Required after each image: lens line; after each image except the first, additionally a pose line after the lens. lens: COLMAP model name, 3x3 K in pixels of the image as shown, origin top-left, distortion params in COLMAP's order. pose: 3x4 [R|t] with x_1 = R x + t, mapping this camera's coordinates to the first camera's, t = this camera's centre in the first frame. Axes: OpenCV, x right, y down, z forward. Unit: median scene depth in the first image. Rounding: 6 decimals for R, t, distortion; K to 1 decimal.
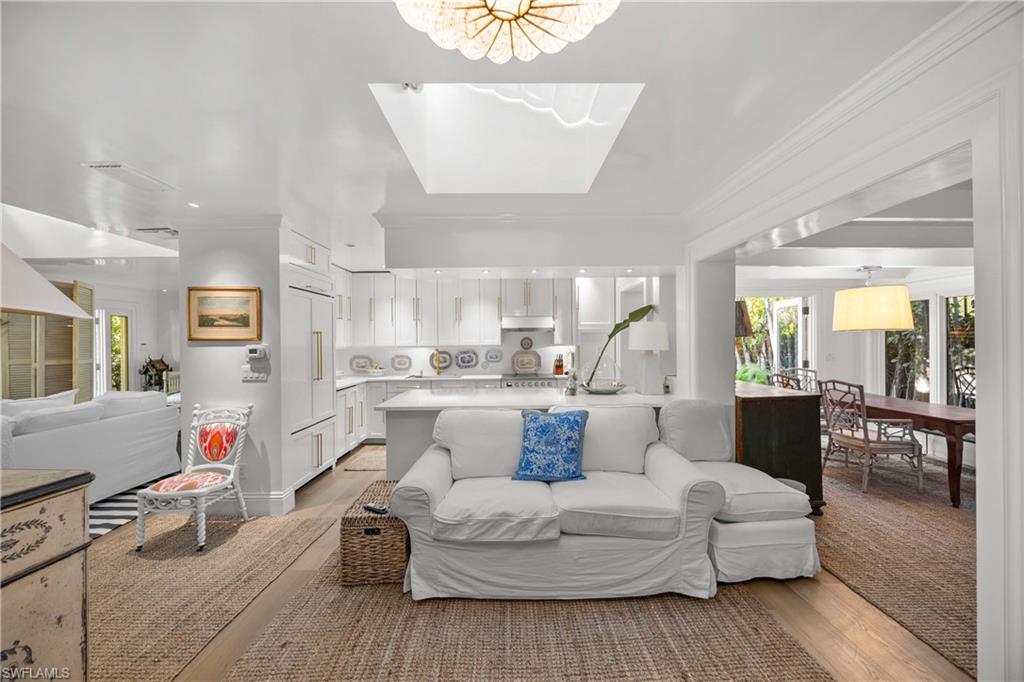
lens RADIAL K [[387.8, 0, 510.7], [0, 387.8, 342.0], [0, 0, 1]] dist [-0.001337, -0.000404]
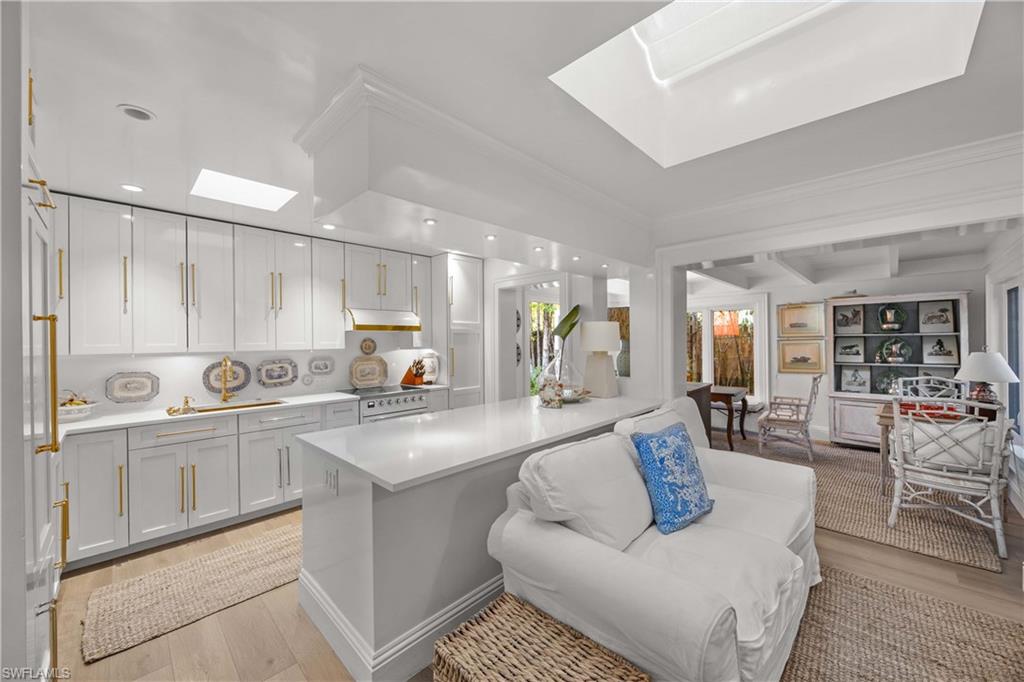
lens RADIAL K [[387.8, 0, 508.7], [0, 387.8, 339.8], [0, 0, 1]] dist [-0.001337, -0.000404]
pose [[0.696533, 0.005038, 0.717507, -0.316590], [0.005511, 0.999908, -0.012371, 0.001768], [-0.717503, 0.012570, 0.696442, 0.313712]]
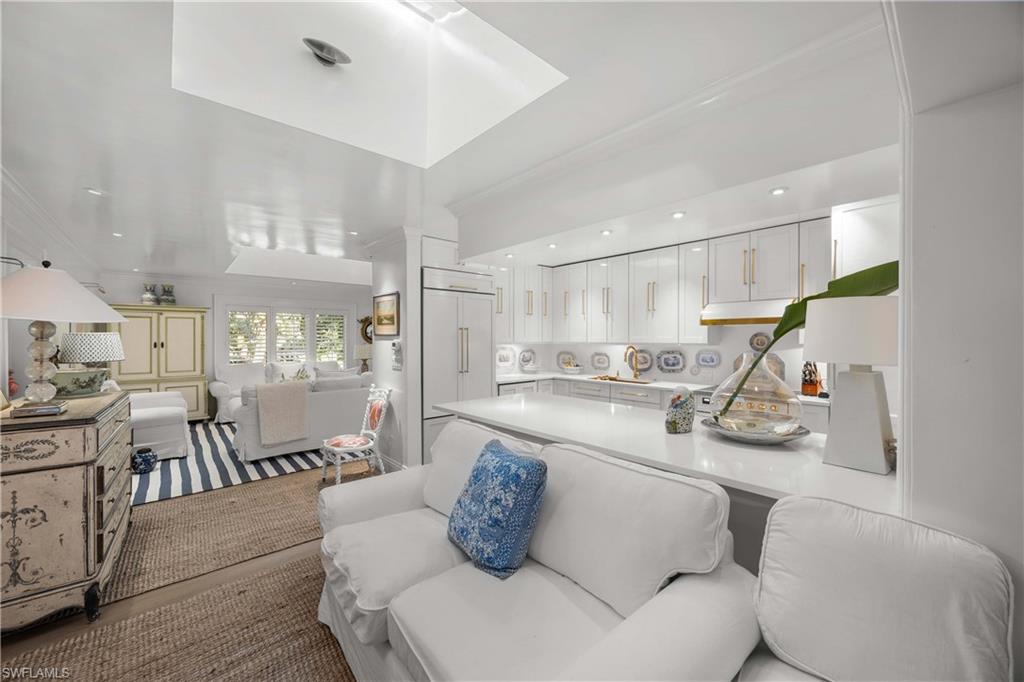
lens RADIAL K [[387.8, 0, 515.7], [0, 387.8, 340.0], [0, 0, 1]] dist [-0.001337, -0.000404]
pose [[0.657242, 0.014312, -0.753544, 0.276570], [-0.007715, 0.999895, 0.012263, -0.004855], [0.753640, -0.002246, 0.657283, 0.275677]]
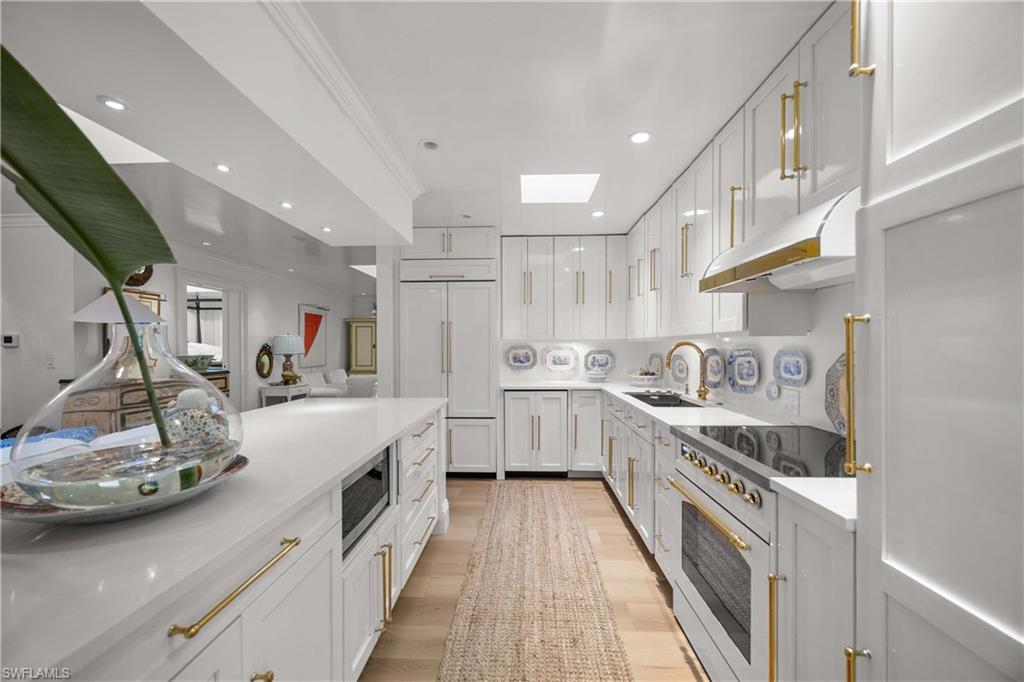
lens RADIAL K [[387.8, 0, 512.9], [0, 387.8, 340.7], [0, 0, 1]] dist [-0.001337, -0.000404]
pose [[-0.041180, -0.006322, -0.999132, 0.307352], [-0.000268, 0.999980, -0.006316, 0.018015], [0.999152, 0.000008, -0.041180, 0.820925]]
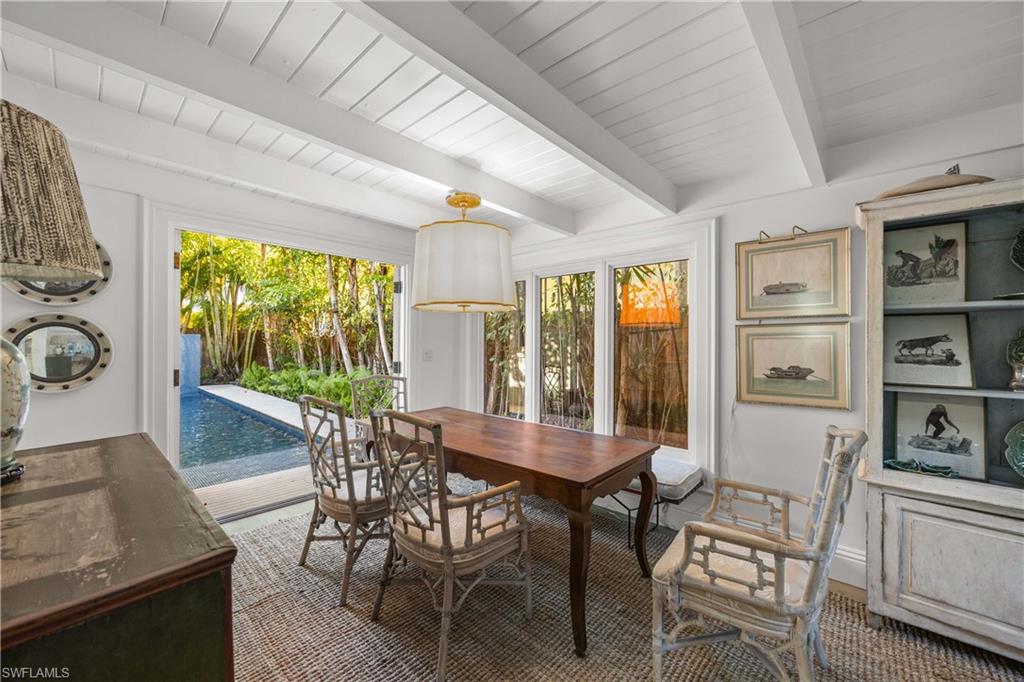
lens RADIAL K [[387.8, 0, 514.7], [0, 387.8, 341.4], [0, 0, 1]] dist [-0.001337, -0.000404]
pose [[0.666305, 0.013041, 0.745565, 0.401963], [-0.008718, 0.999915, -0.009699, 0.017053], [-0.745628, -0.000037, 0.666362, 0.409567]]
